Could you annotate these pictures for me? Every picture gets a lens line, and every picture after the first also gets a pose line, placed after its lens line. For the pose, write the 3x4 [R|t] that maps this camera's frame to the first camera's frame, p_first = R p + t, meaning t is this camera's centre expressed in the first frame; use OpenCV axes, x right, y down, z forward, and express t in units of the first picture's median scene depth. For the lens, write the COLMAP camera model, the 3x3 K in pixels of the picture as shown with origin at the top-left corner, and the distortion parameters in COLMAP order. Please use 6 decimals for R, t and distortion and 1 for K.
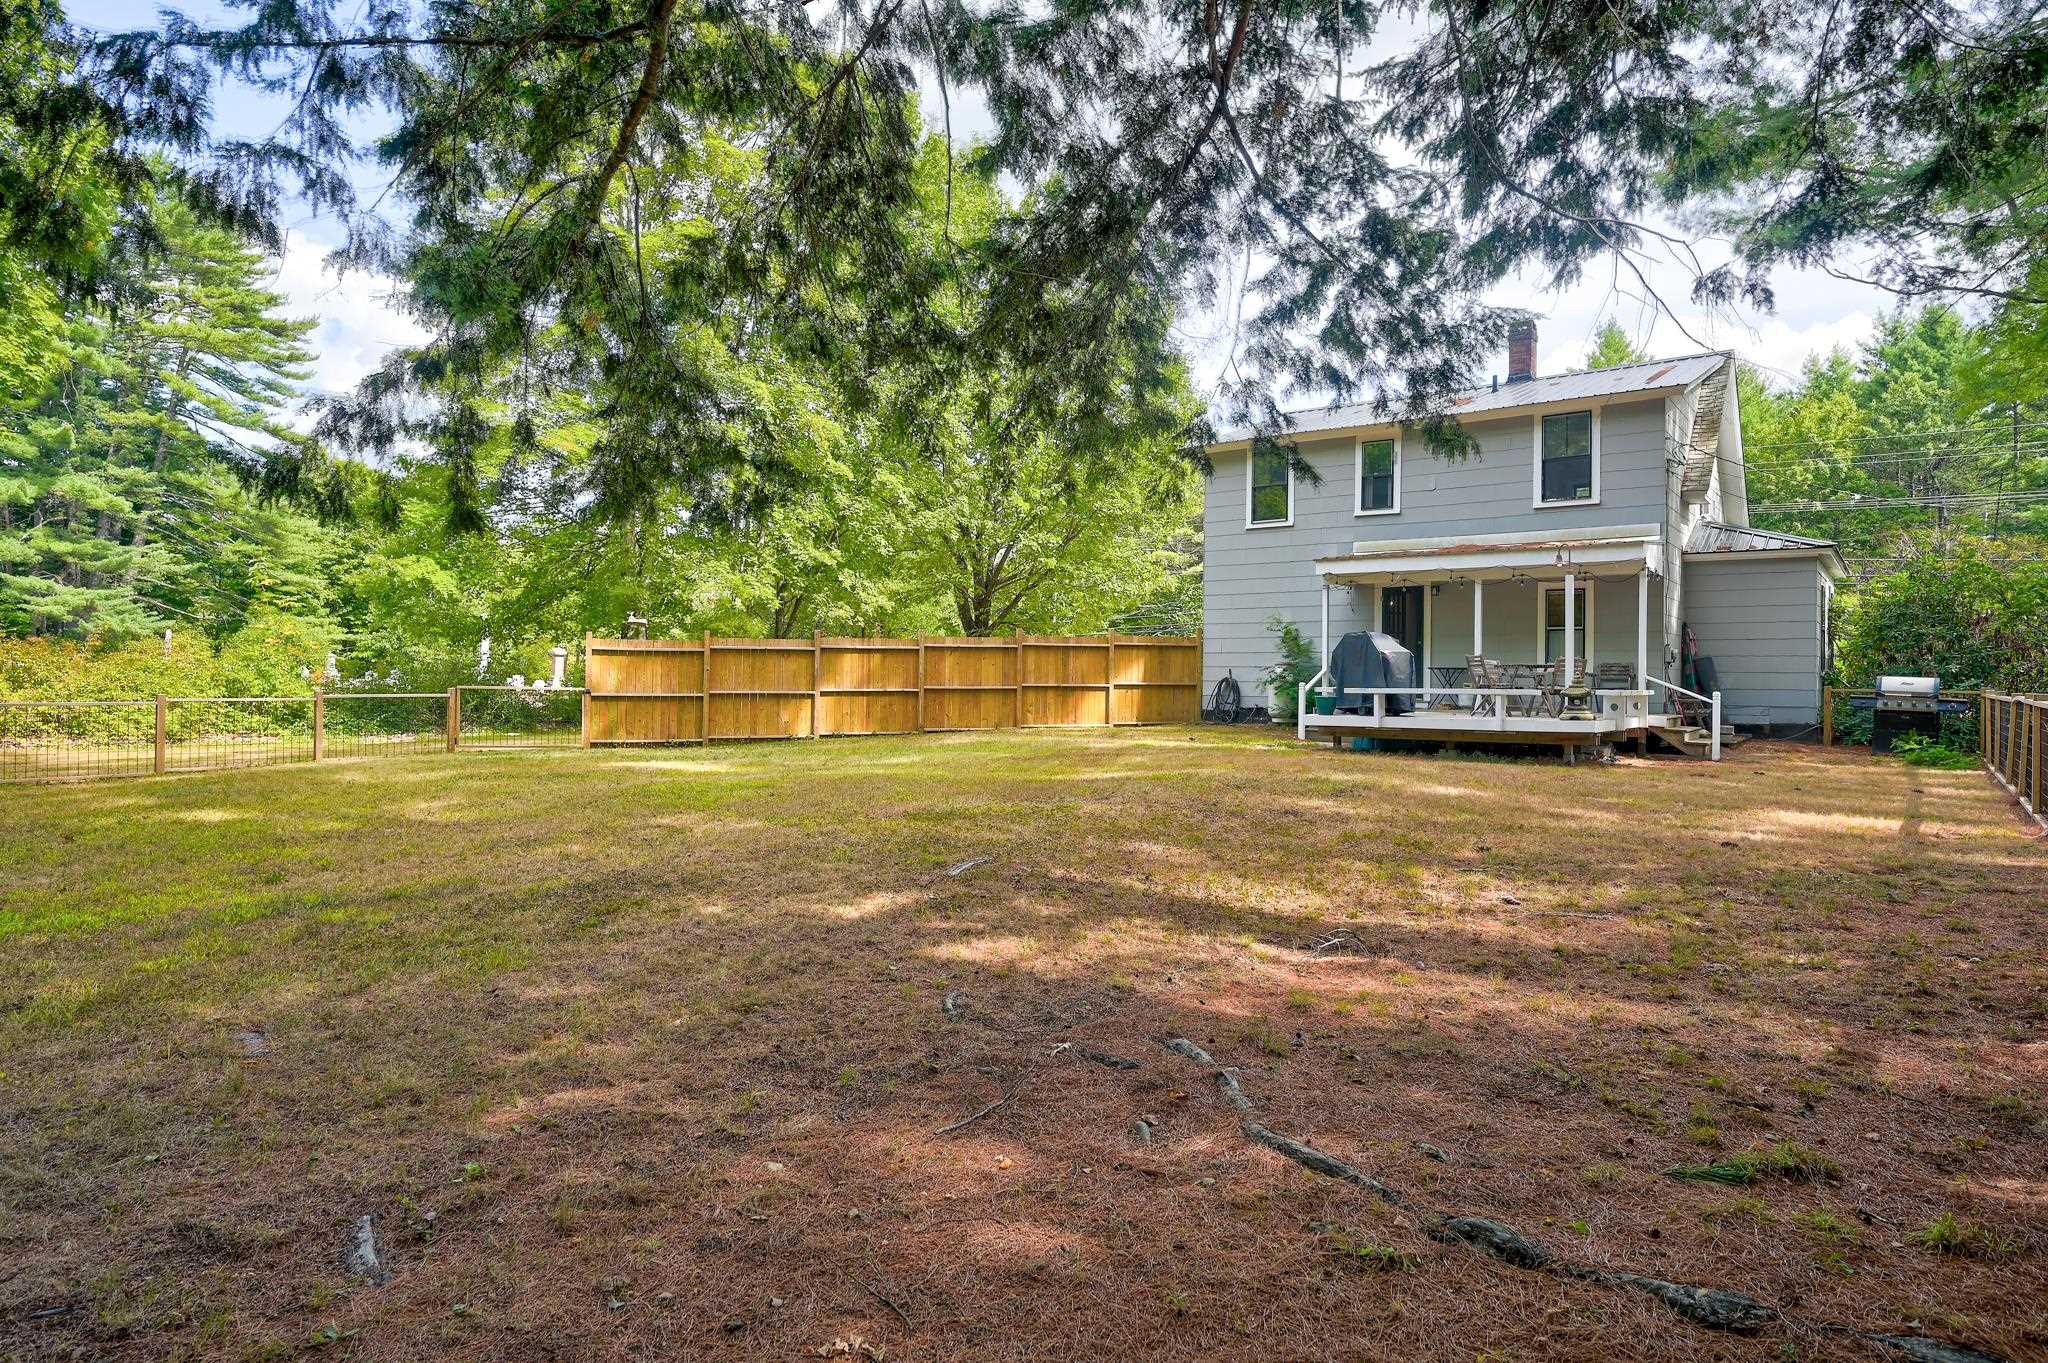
lens RADIAL K [[1135.7, 0, 1024.0], [0, 1135.7, 676.7], [0, 0, 1]] dist [-0.002064, 0.003944]
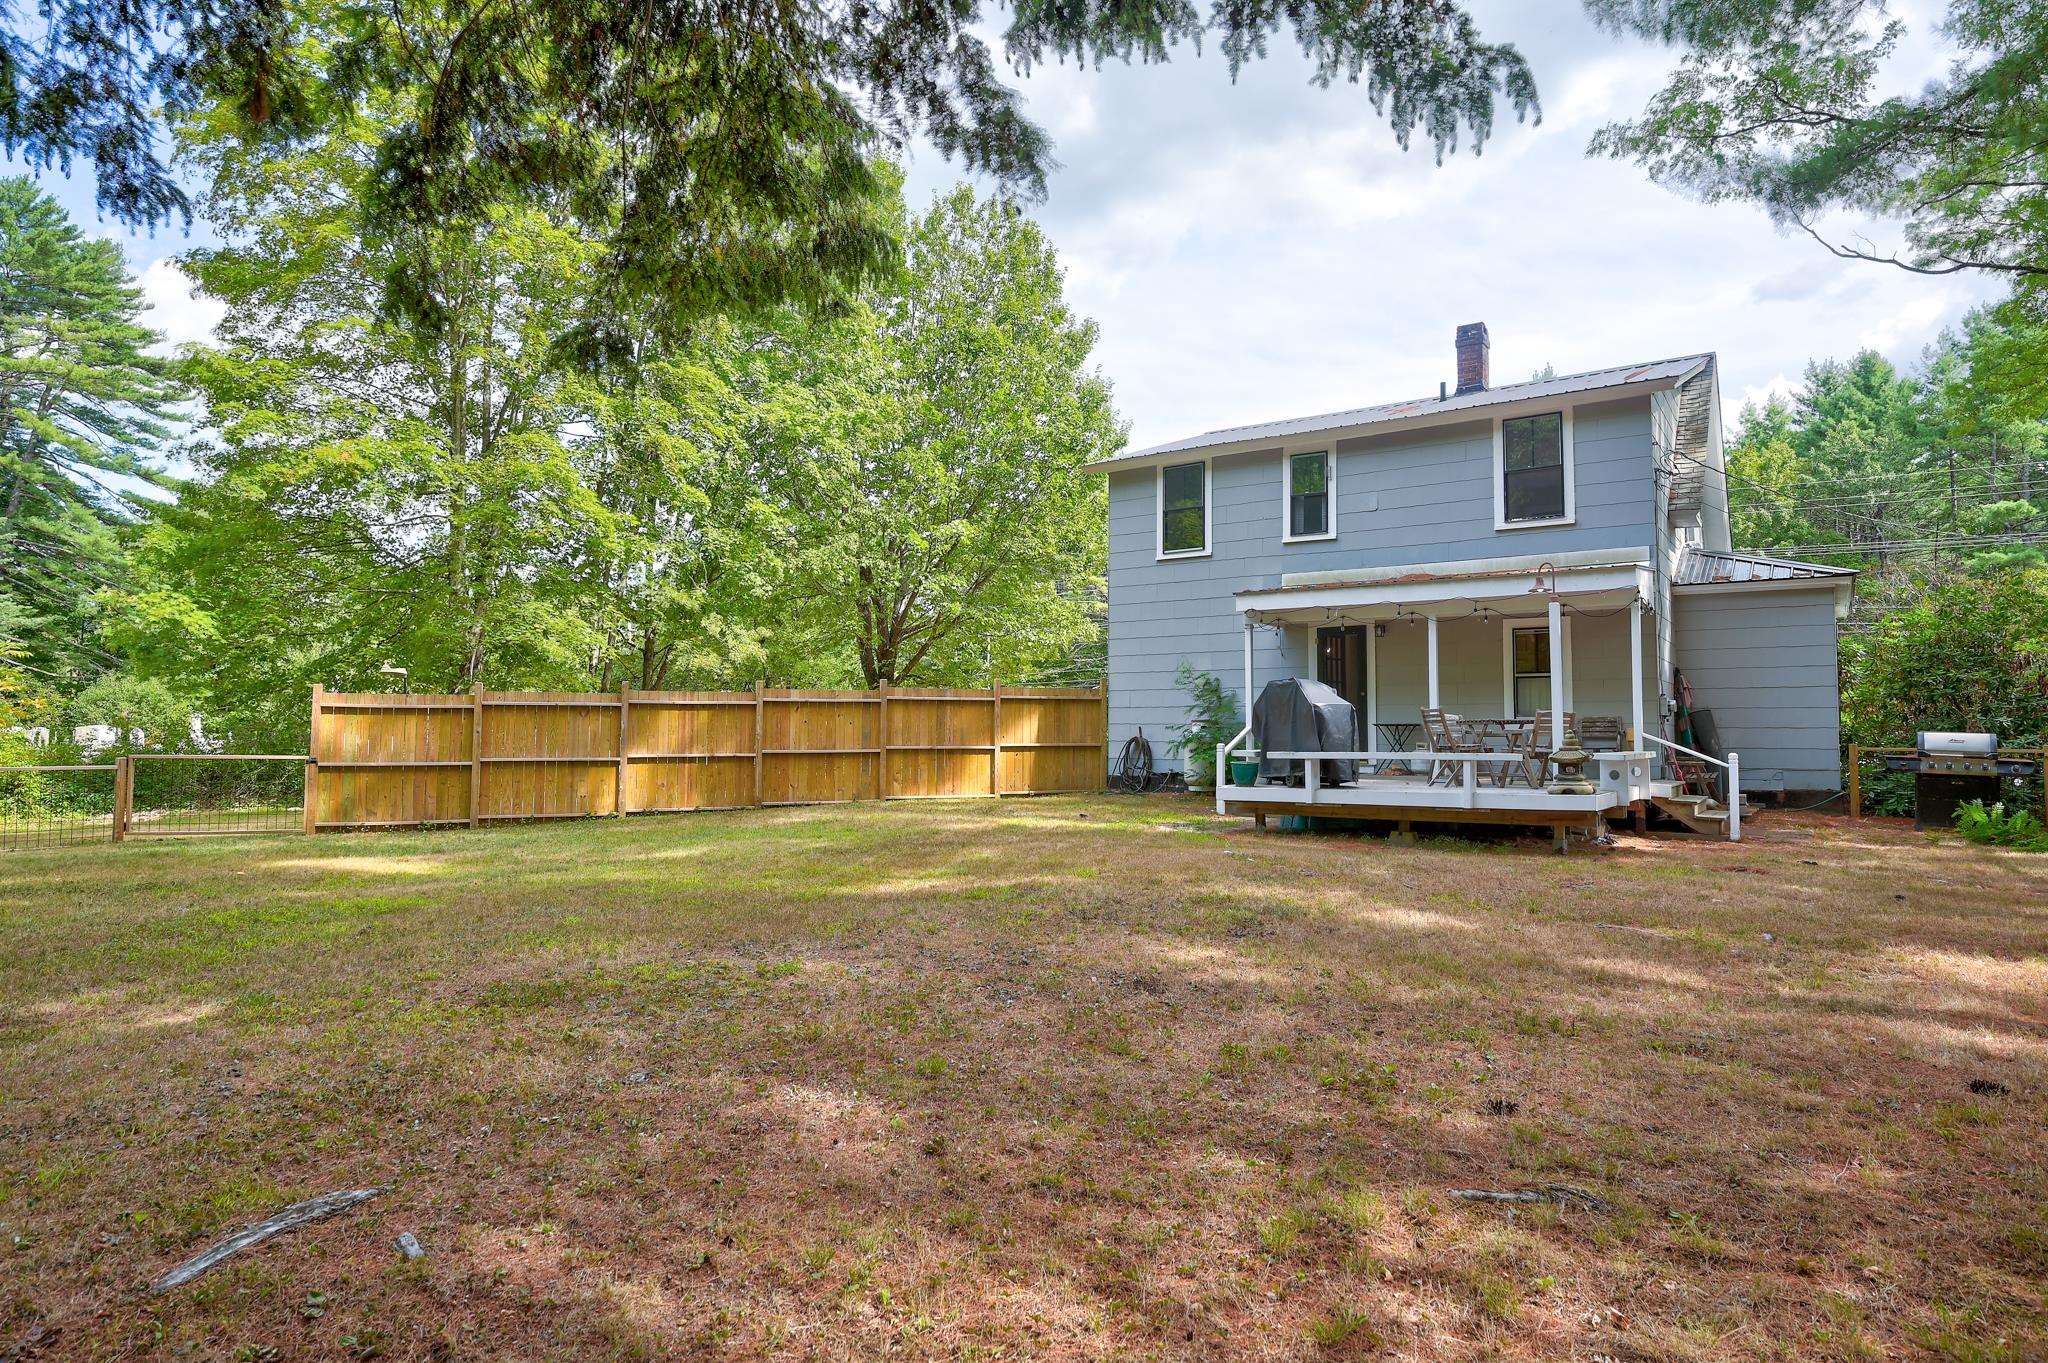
lens RADIAL K [[1135.7, 0, 1025.0], [0, 1135.7, 686.0], [0, 0, 1]] dist [-0.002064, 0.003944]
pose [[0.998912, -0.003945, 0.046475, 0.061822], [0.005872, 0.999126, -0.041391, -0.002649], [-0.046271, 0.041619, 0.998062, 0.178334]]
